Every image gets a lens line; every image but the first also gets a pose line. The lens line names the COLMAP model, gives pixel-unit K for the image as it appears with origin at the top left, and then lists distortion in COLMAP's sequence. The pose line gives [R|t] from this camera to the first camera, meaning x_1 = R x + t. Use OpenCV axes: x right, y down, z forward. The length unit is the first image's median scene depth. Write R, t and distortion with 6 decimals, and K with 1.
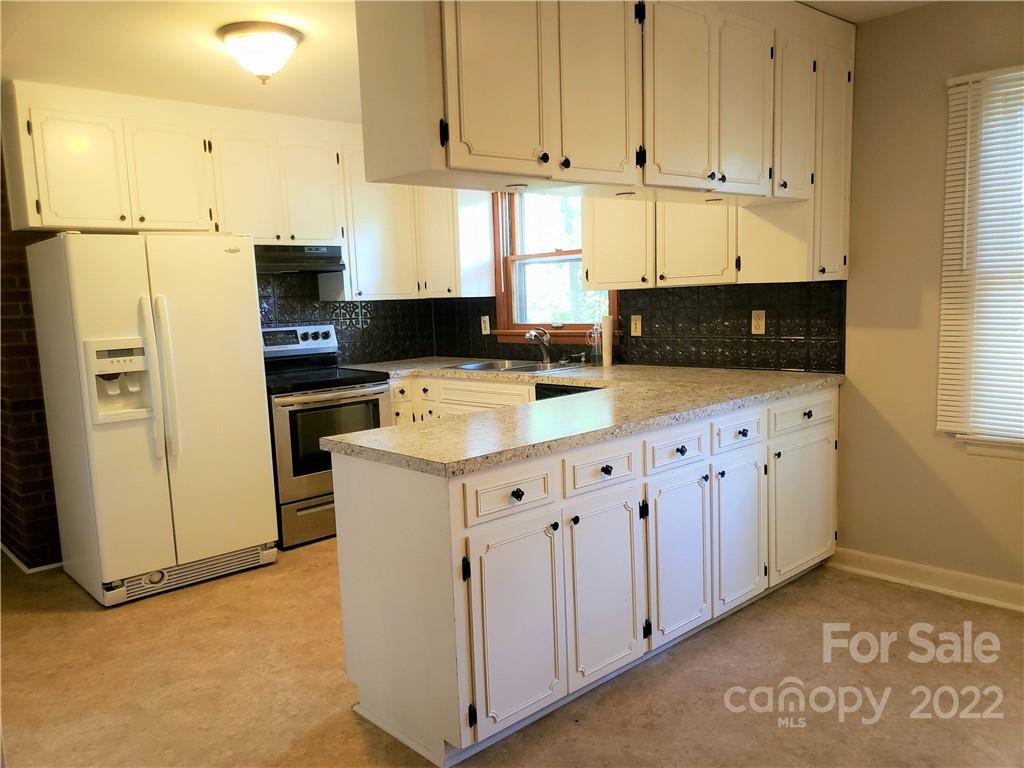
lens RADIAL K [[791.1, 0, 491.5], [0, 791.1, 387.9], [0, 0, 1]] dist [0.075792, -0.116038]
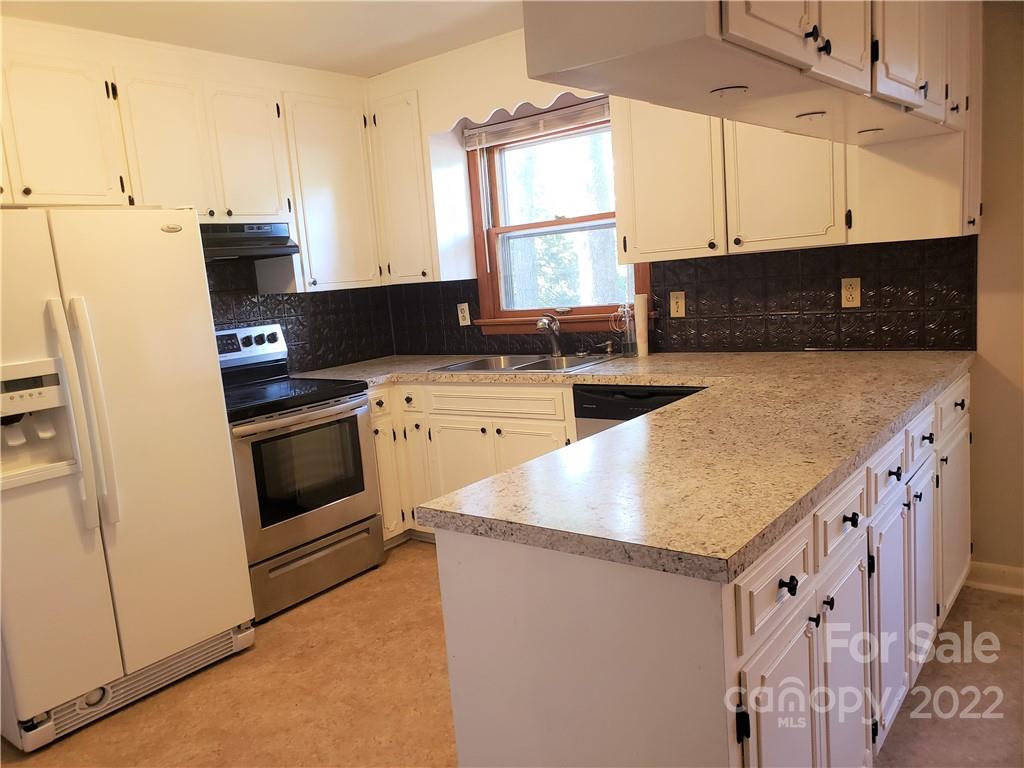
lens RADIAL K [[799.7, 0, 479.2], [0, 799.7, 387.5], [0, 0, 1]] dist [0.022133, -0.000683]
pose [[0.986745, -0.067176, 0.147721, -0.144454], [0.064738, 0.997676, 0.021255, -0.023851], [-0.148805, -0.011410, 0.988801, 0.209968]]
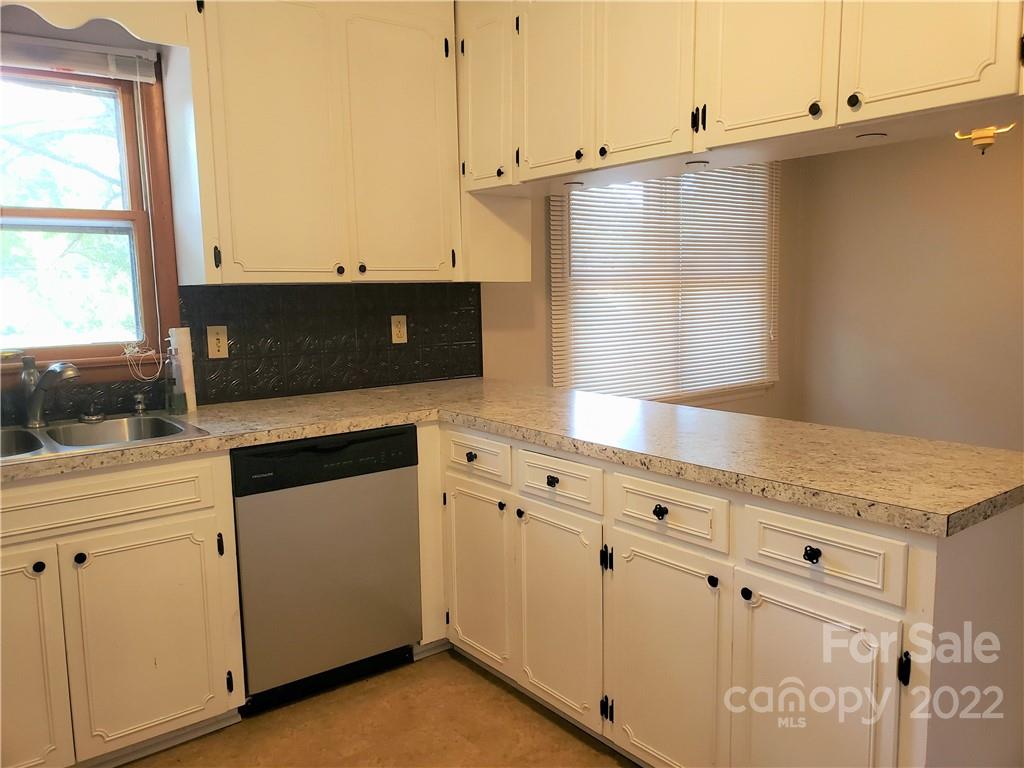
lens RADIAL K [[791.1, 0, 491.5], [0, 791.1, 387.9], [0, 0, 1]] dist [0.075792, -0.116038]
pose [[0.073516, -0.084334, 0.993722, -0.442193], [0.134518, 0.988151, 0.073910, -0.059855], [-0.988180, 0.128240, 0.083989, 0.722405]]
